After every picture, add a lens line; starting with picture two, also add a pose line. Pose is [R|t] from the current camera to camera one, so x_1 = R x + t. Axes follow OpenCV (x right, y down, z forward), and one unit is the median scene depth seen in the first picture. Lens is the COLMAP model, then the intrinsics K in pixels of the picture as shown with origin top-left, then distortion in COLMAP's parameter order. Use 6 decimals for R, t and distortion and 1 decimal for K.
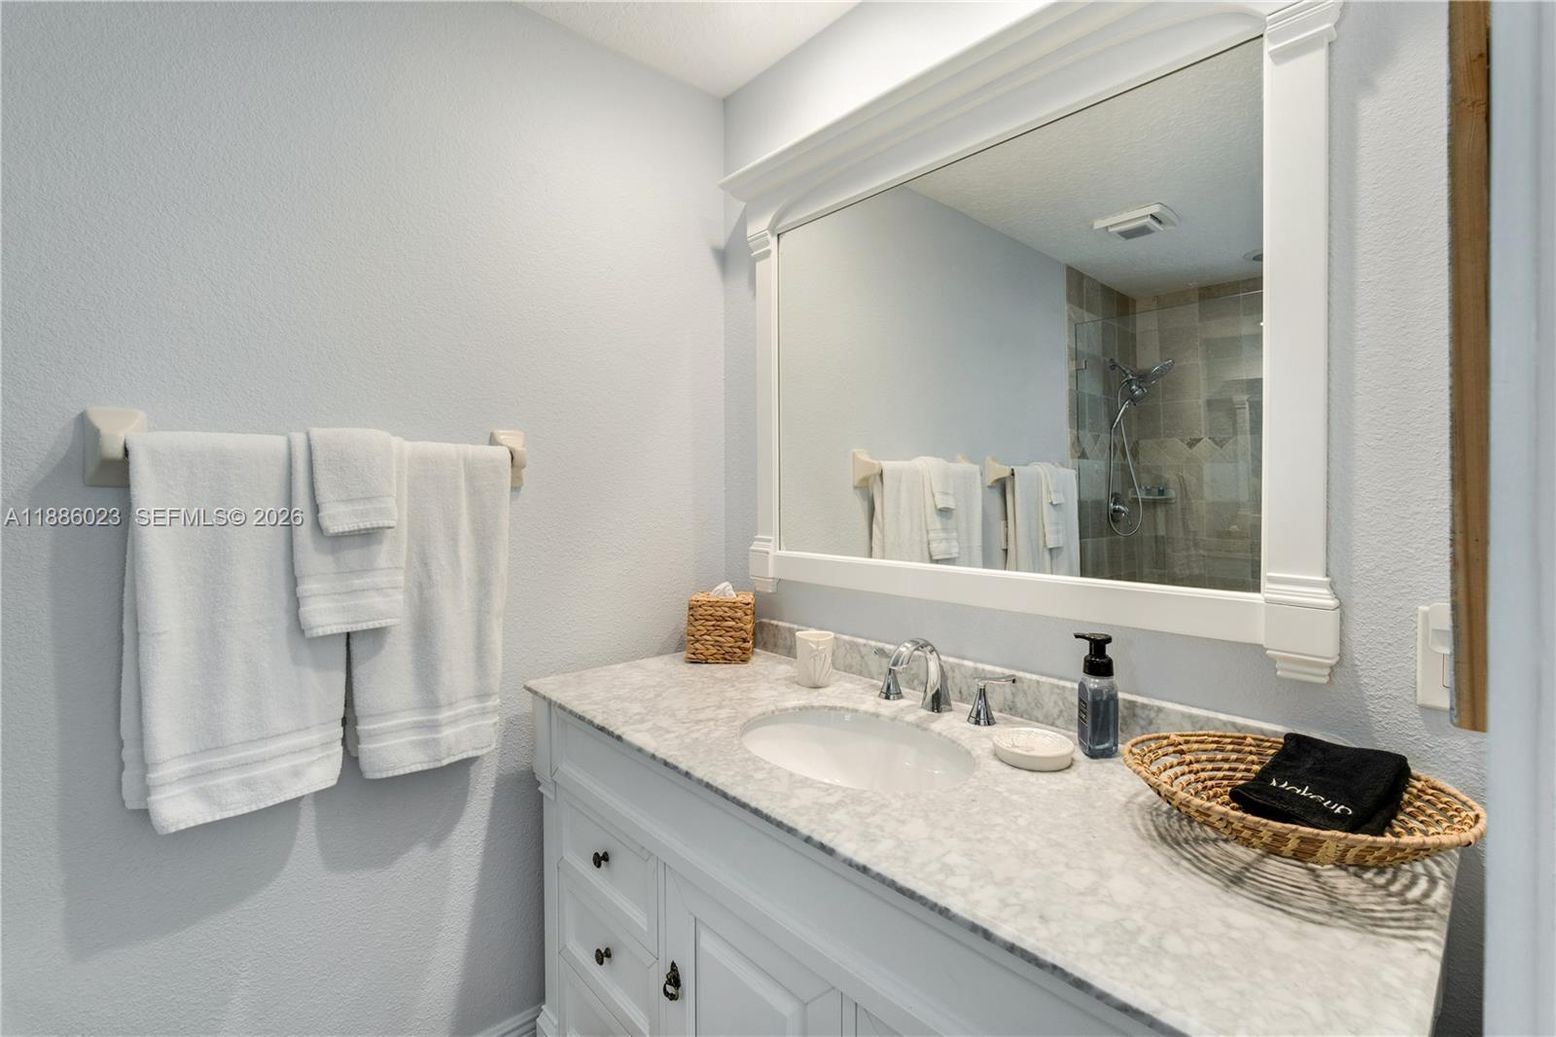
lens RADIAL K [[683.7, 0, 784.5], [0, 683.7, 502.4], [0, 0, 1]] dist [-0.011906, 0.000946]
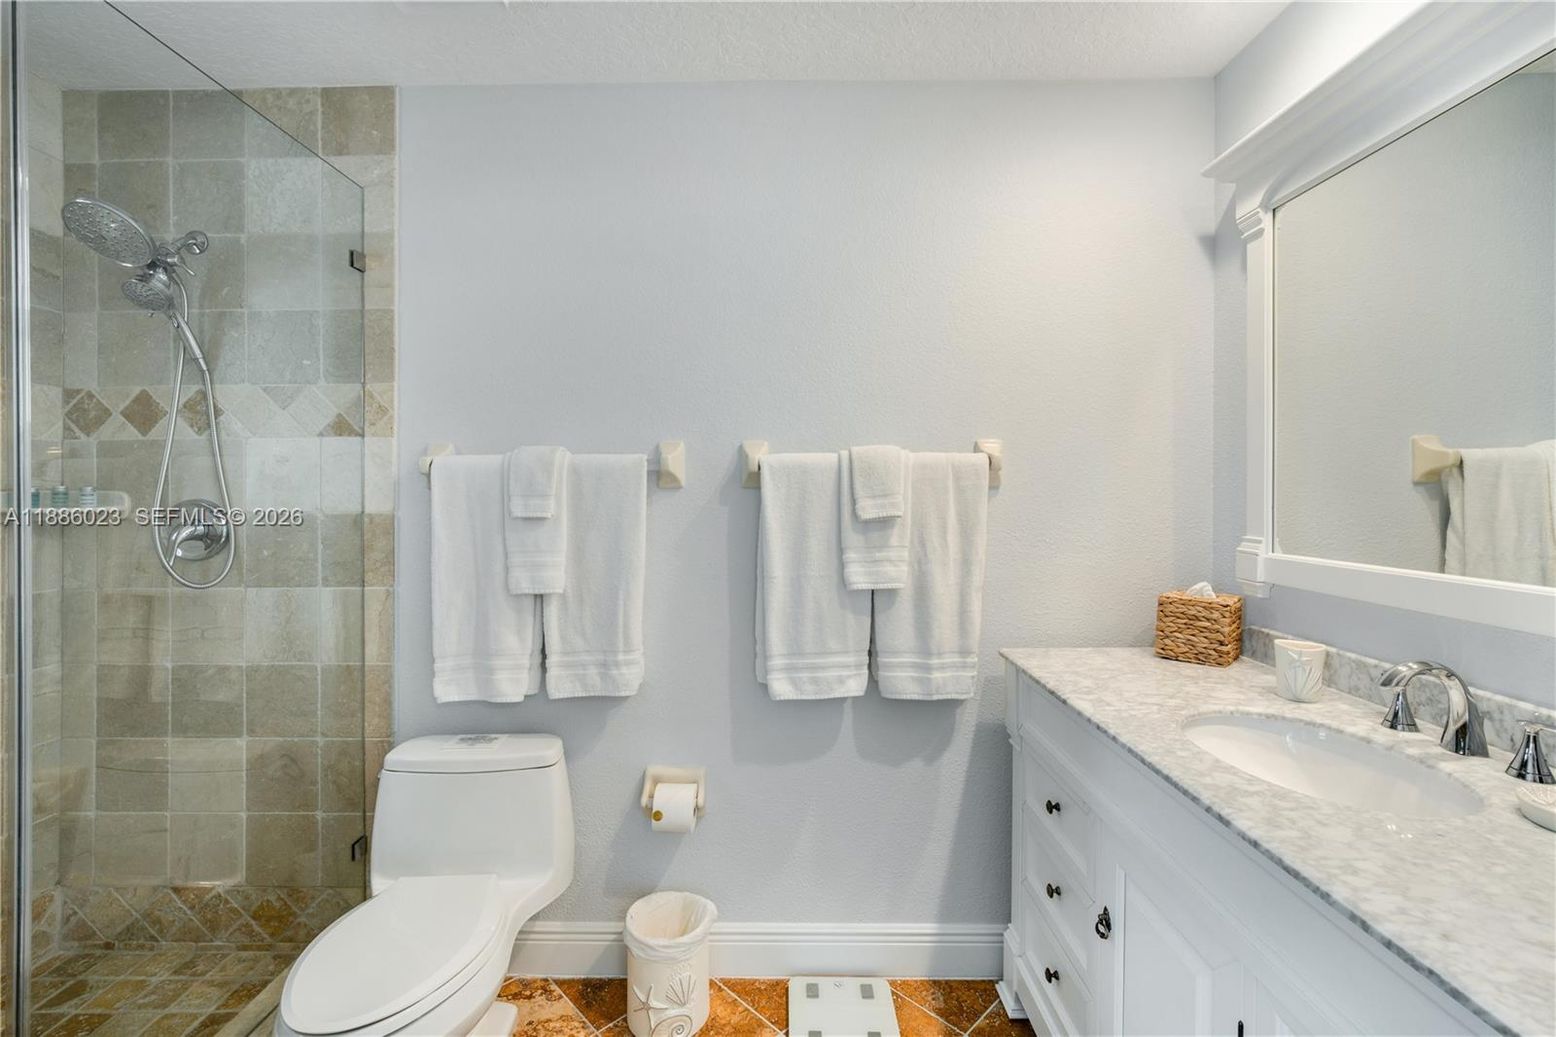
lens RADIAL K [[732.1, 0, 775.7], [0, 732.1, 495.4], [0, 0, 1]] dist [0.001078, 0.001027]
pose [[0.731963, 0.001996, -0.681341, 0.229923], [-0.006551, 0.999970, -0.004109, 0.001706], [0.681313, 0.007471, 0.731954, -0.234580]]
